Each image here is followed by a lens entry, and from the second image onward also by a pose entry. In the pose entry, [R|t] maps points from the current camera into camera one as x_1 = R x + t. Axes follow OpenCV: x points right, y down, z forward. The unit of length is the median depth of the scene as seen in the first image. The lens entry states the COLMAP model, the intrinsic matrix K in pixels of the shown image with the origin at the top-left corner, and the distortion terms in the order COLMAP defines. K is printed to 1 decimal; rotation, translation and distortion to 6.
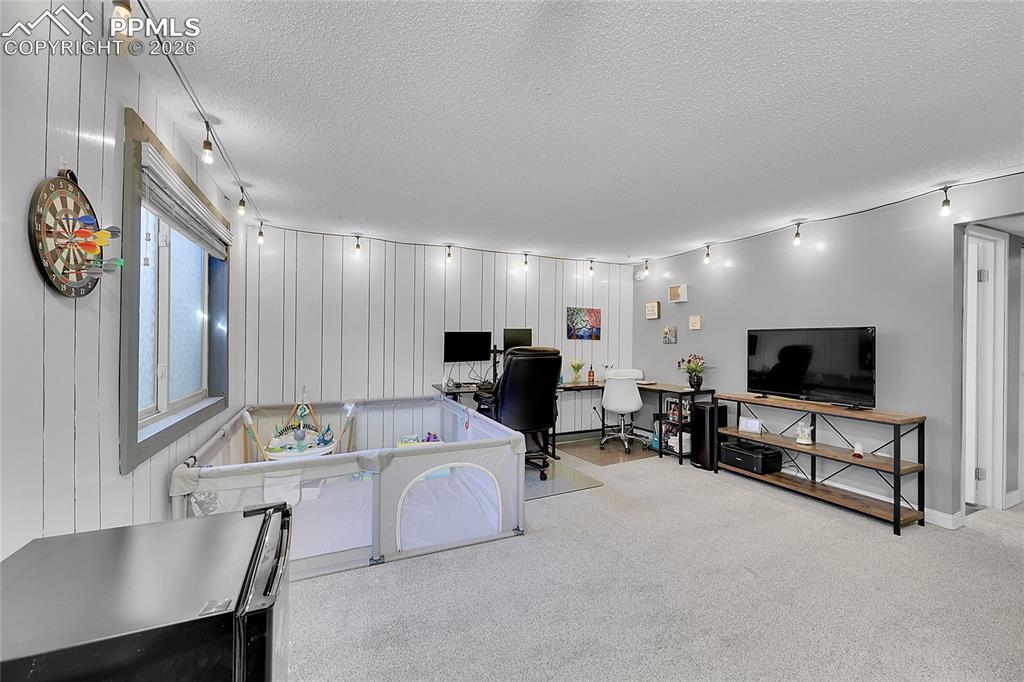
lens RADIAL K [[412.8, 0, 512.1], [0, 412.8, 340.1], [0, 0, 1]] dist [-0.004491, 0.000273]
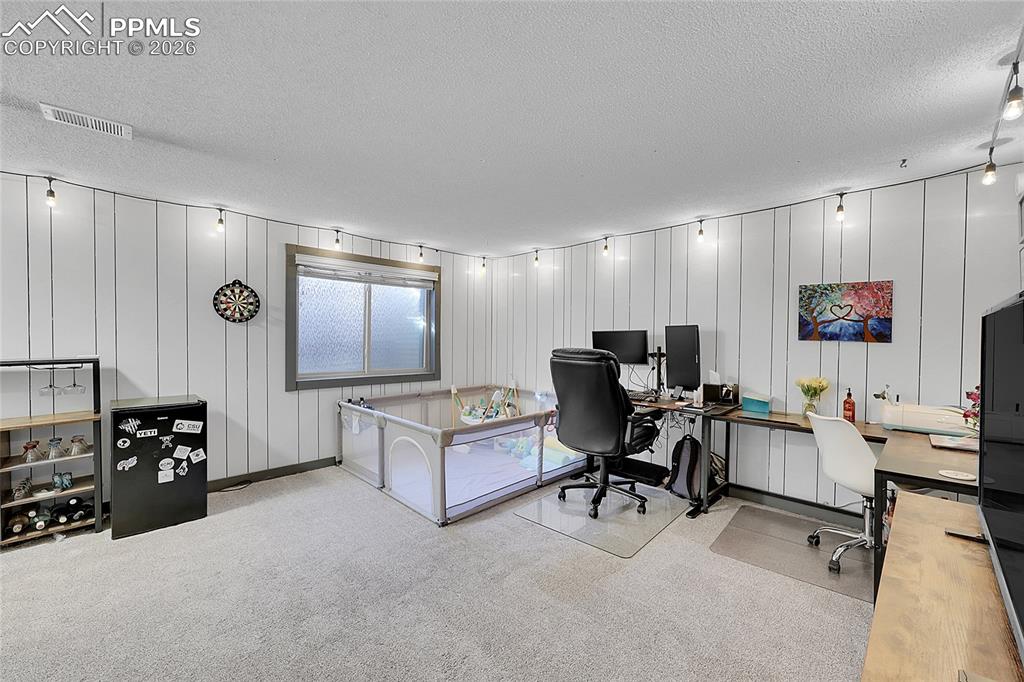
lens RADIAL K [[412.8, 0, 510.6], [0, 412.8, 339.0], [0, 0, 1]] dist [-0.004491, 0.000273]
pose [[0.342704, 0.002951, -0.939439, 0.542494], [-0.009006, 0.999959, -0.000145, -0.000007], [0.939400, 0.008510, 0.342716, 0.412187]]
